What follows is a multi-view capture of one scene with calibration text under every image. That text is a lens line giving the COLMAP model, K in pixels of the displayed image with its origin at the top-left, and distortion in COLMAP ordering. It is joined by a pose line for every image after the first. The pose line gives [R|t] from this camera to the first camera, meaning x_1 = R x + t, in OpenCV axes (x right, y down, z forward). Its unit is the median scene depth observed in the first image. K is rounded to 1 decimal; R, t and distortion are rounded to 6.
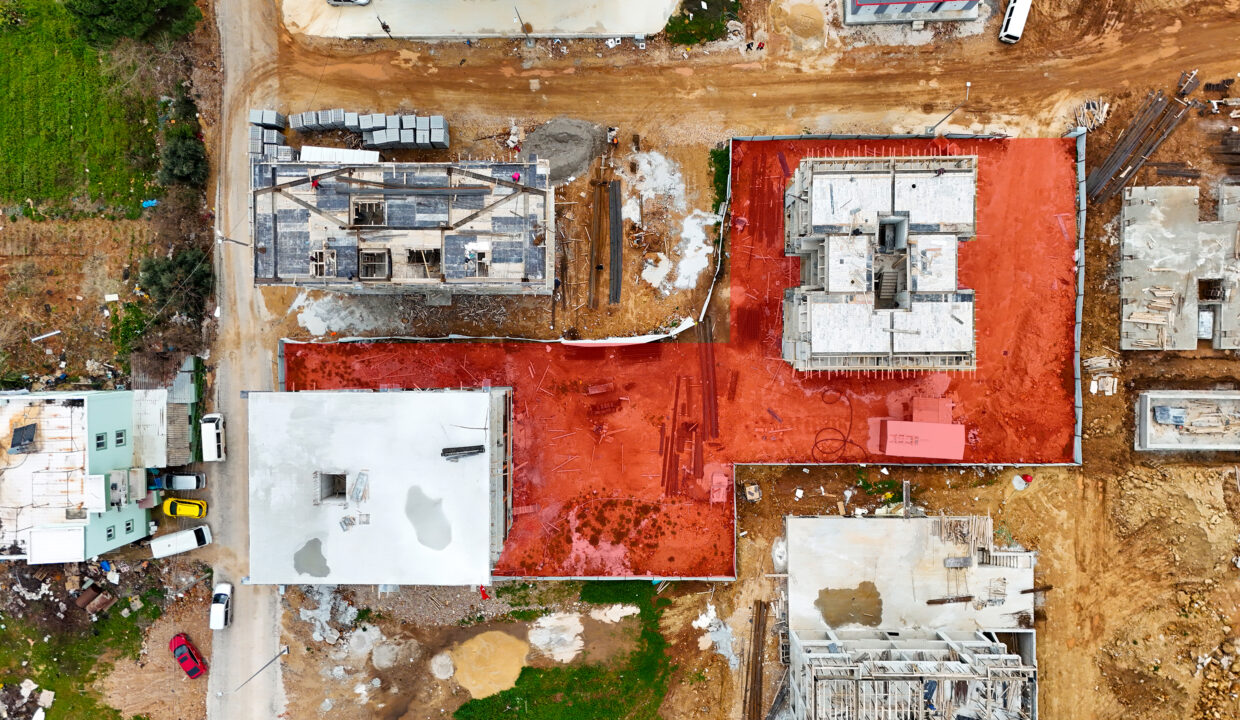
lens RADIAL K [[909.9, 0, 620.0], [0, 909.9, 360.0], [0, 0, 1]] dist [0.074396, -0.070749]
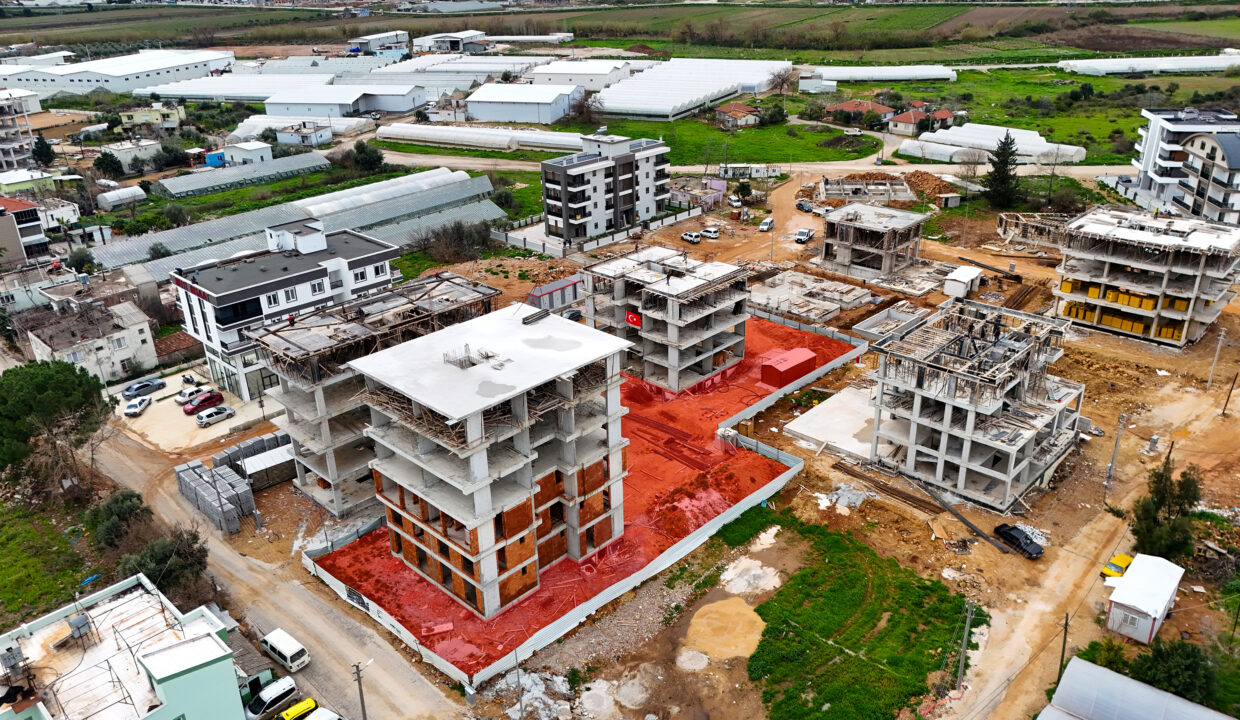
lens RADIAL K [[909.9, 0, 620.0], [0, 909.9, 360.0], [0, 0, 1]] dist [0.074396, -0.070749]
pose [[0.695574, -0.284557, 0.659700, -0.693741], [0.718261, 0.254092, -0.647718, 0.745718], [0.016688, 0.924372, 0.381126, 0.471056]]
